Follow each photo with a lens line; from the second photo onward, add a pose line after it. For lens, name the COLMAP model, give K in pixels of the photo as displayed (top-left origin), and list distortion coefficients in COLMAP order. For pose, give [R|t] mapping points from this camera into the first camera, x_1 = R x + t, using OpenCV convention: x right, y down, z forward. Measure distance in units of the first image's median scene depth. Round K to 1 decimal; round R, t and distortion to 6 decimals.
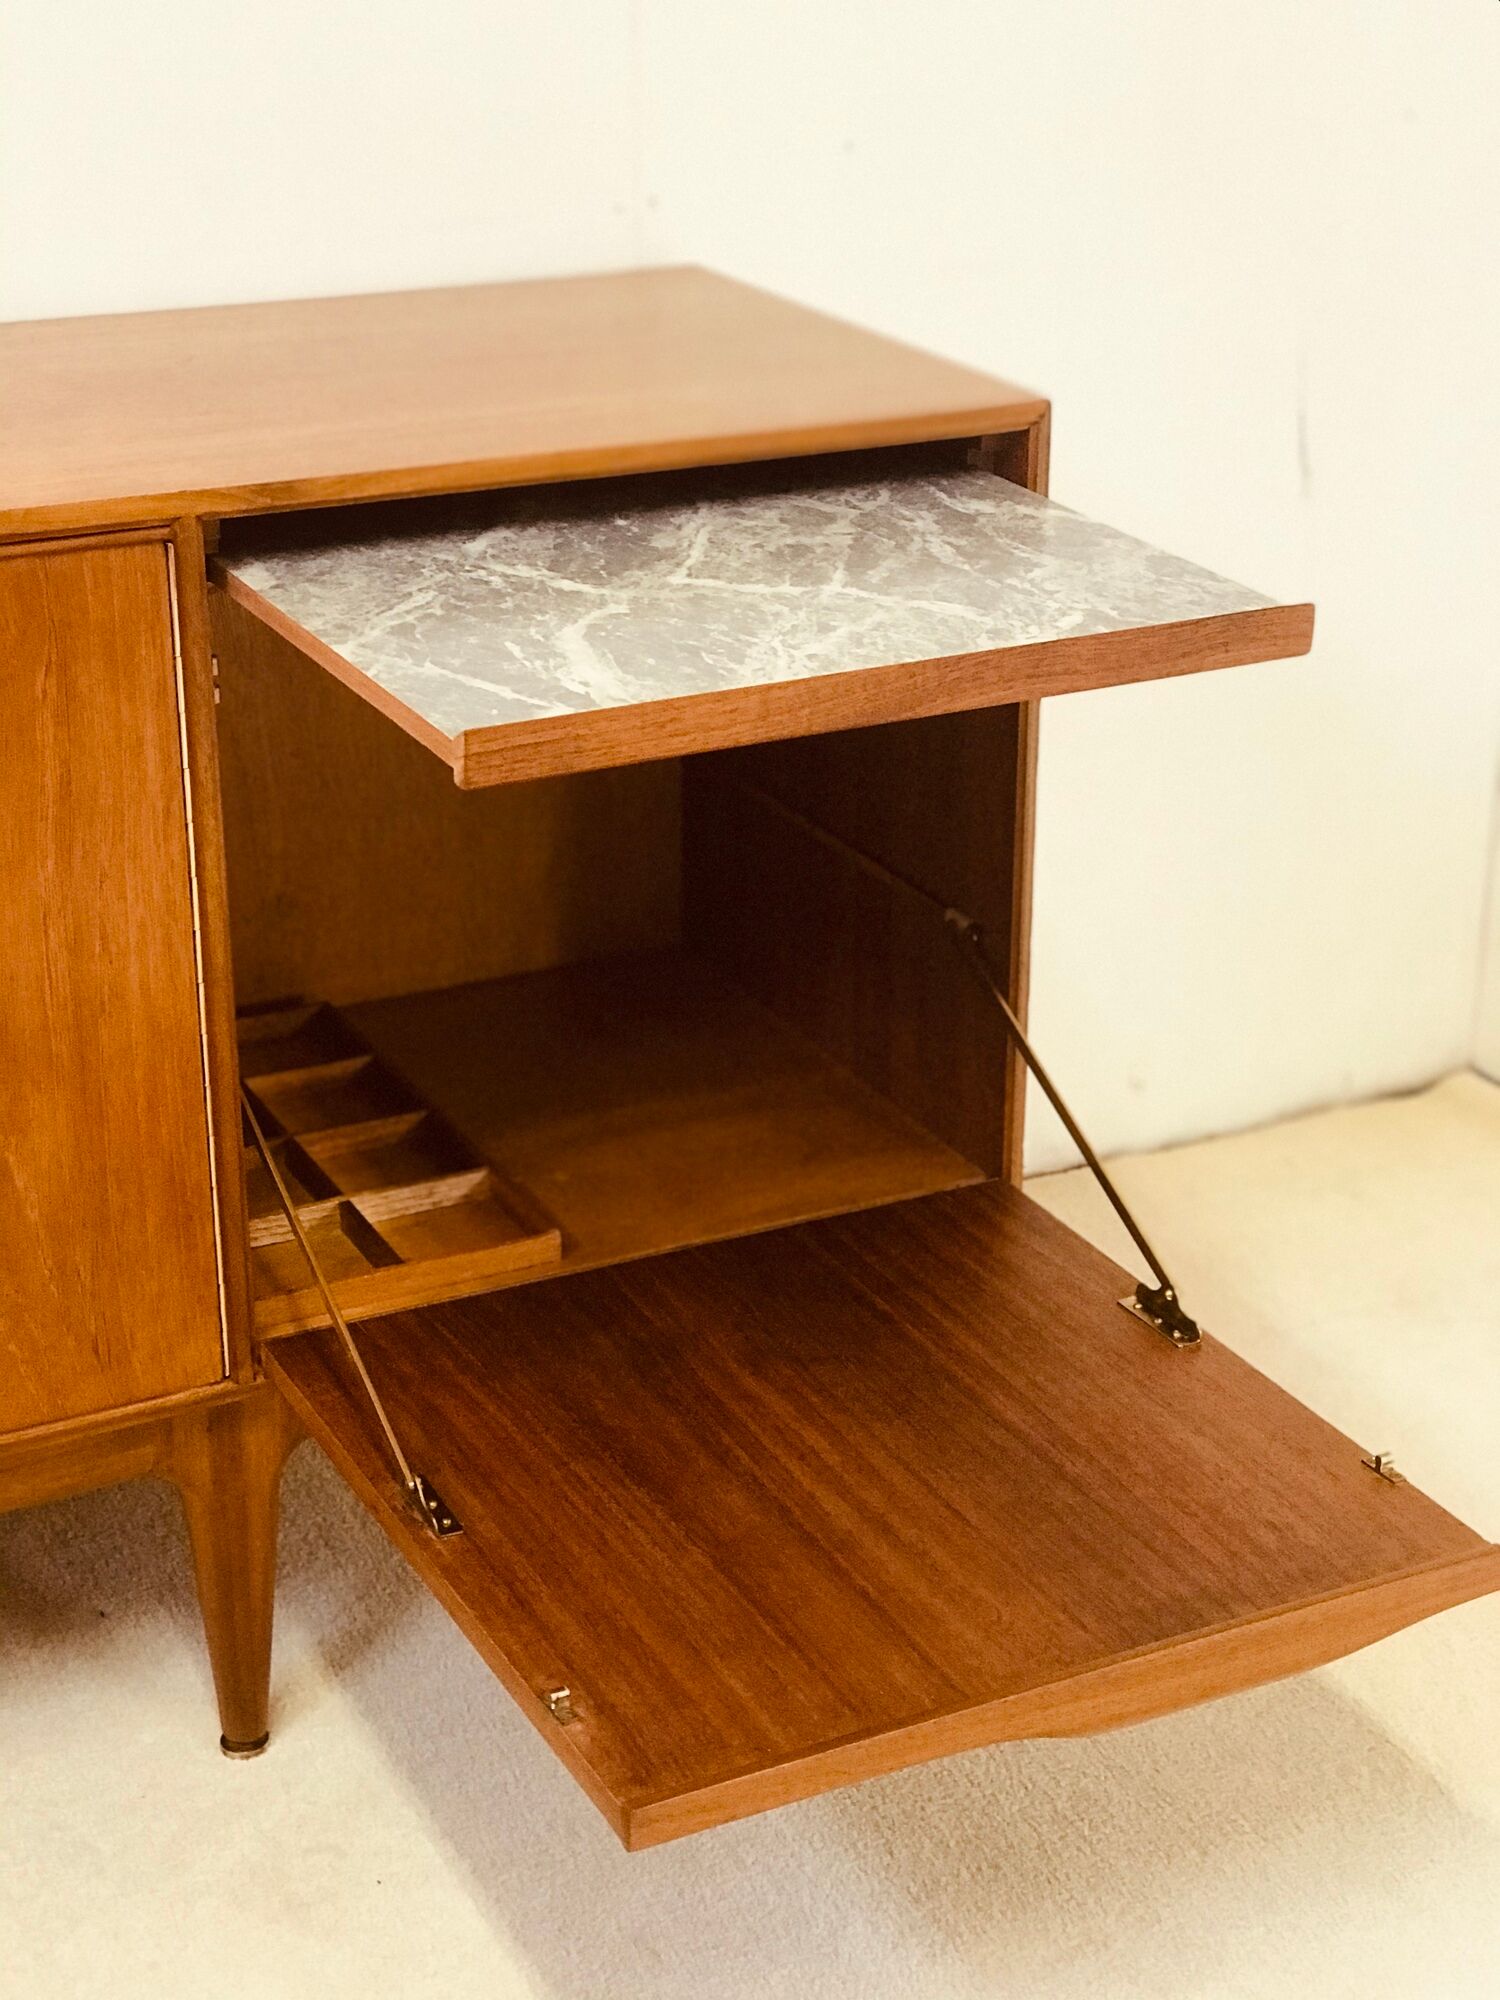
lens RADIAL K [[3254.9, 0, 760.9], [0, 3254.9, 995.9], [0, 0, 1]] dist [0.064985, 0.000000]
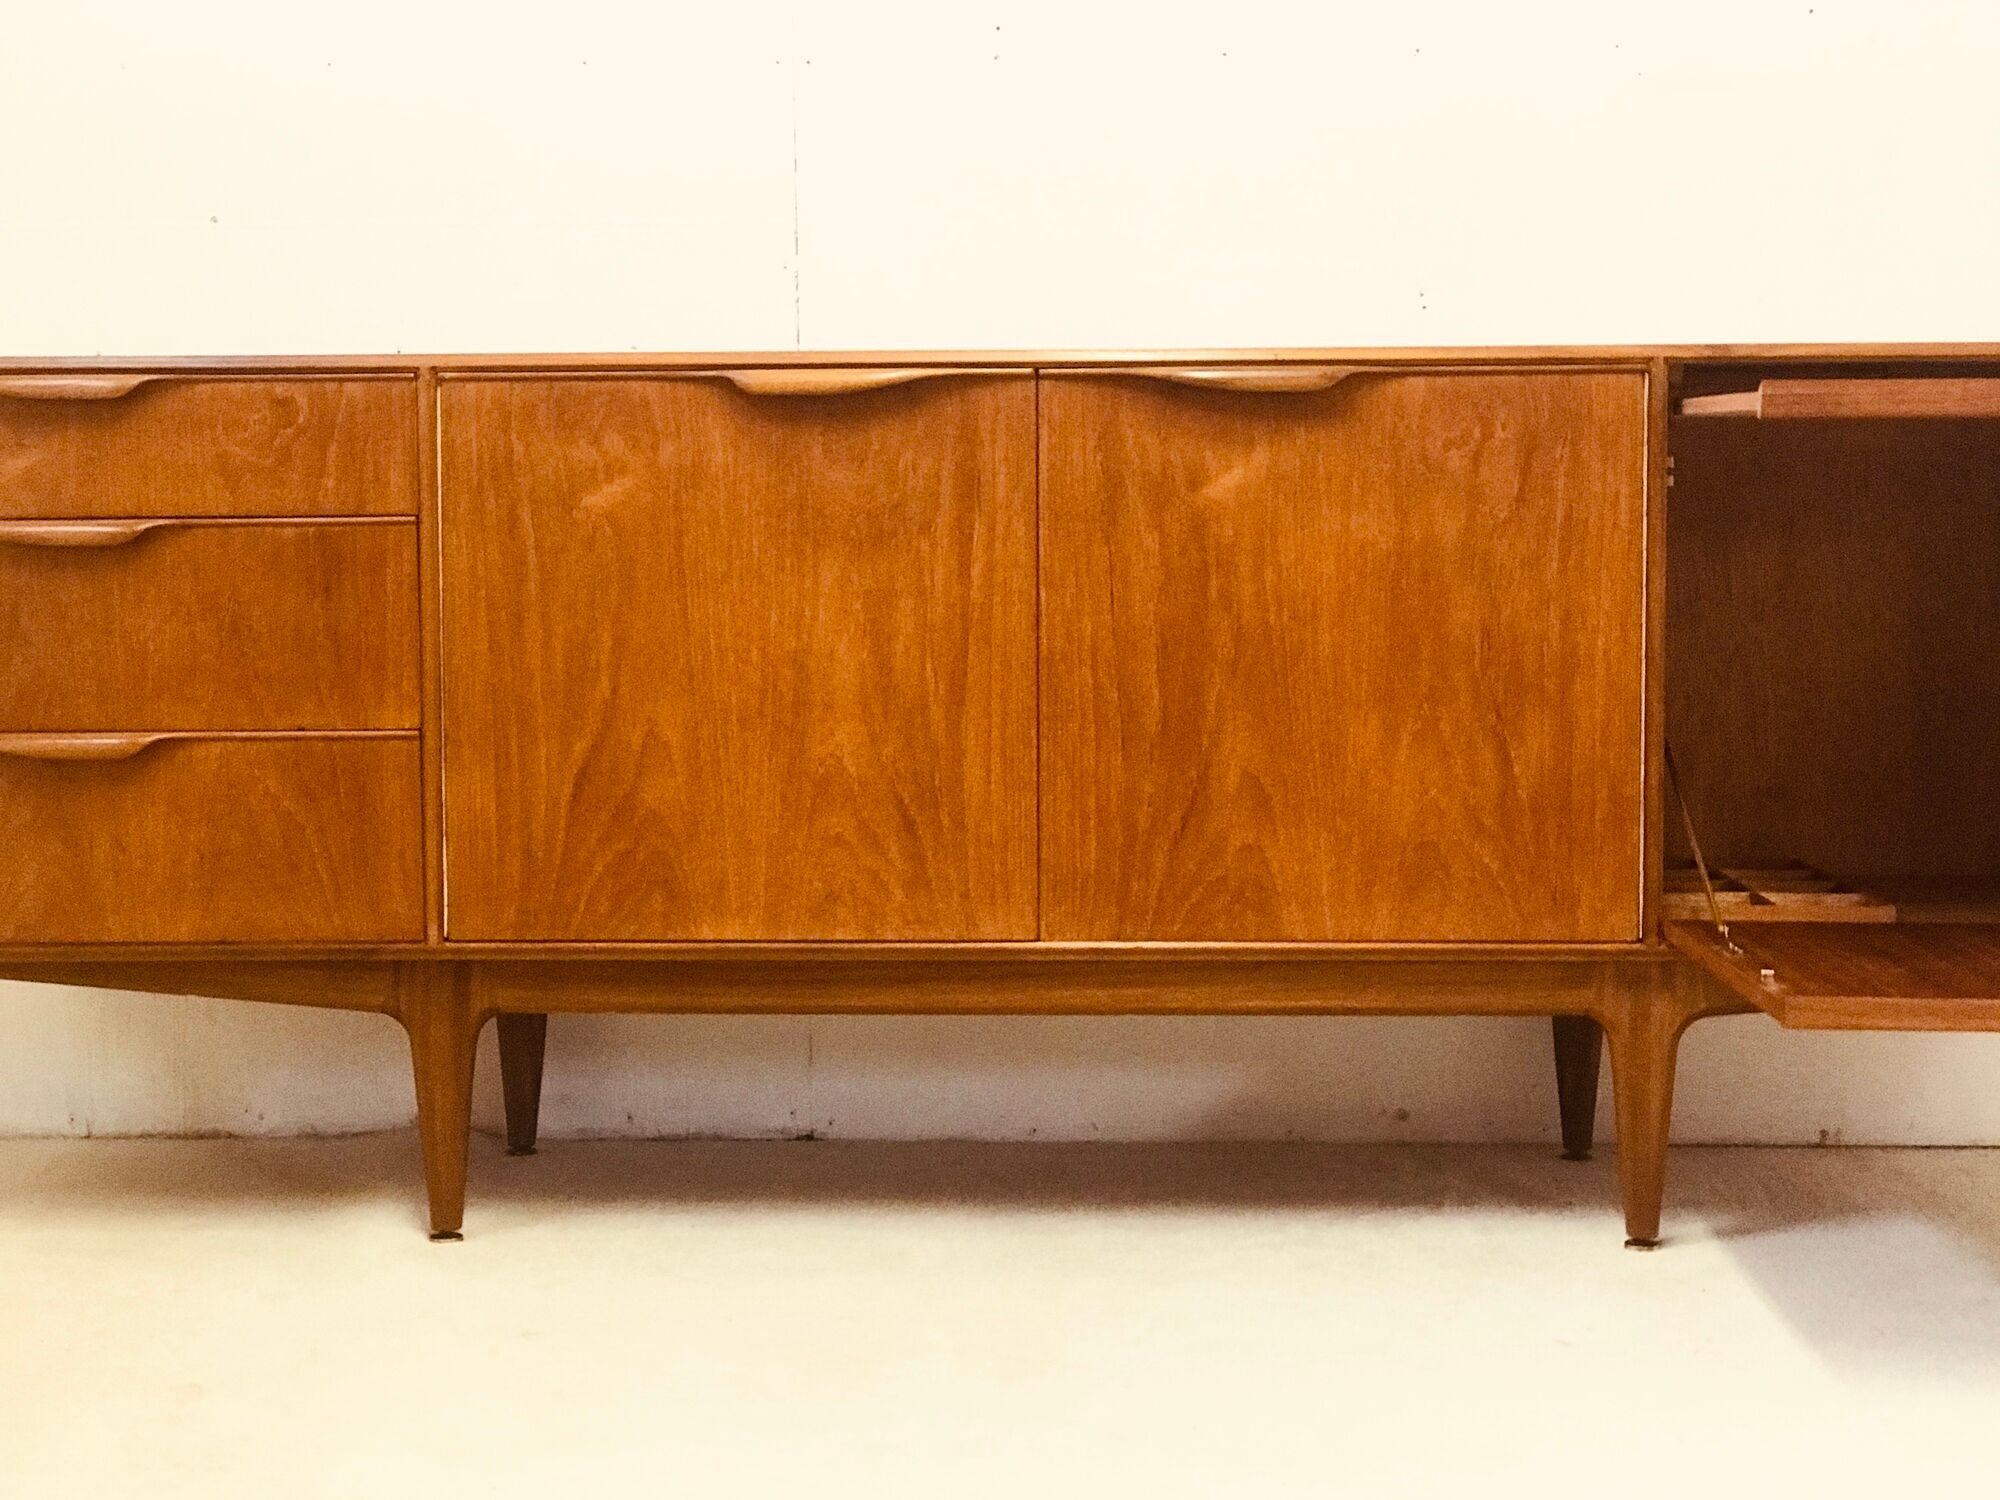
lens RADIAL K [[3250.1, 0, 993.6], [0, 3250.1, 779.5], [0, 0, 1]] dist [0.066926, 0.000000]
pose [[0.884311, 0.021392, -0.466408, 0.292918], [-0.172798, 0.943012, -0.284375, 0.563329], [0.433745, 0.332071, 0.837612, -0.450440]]
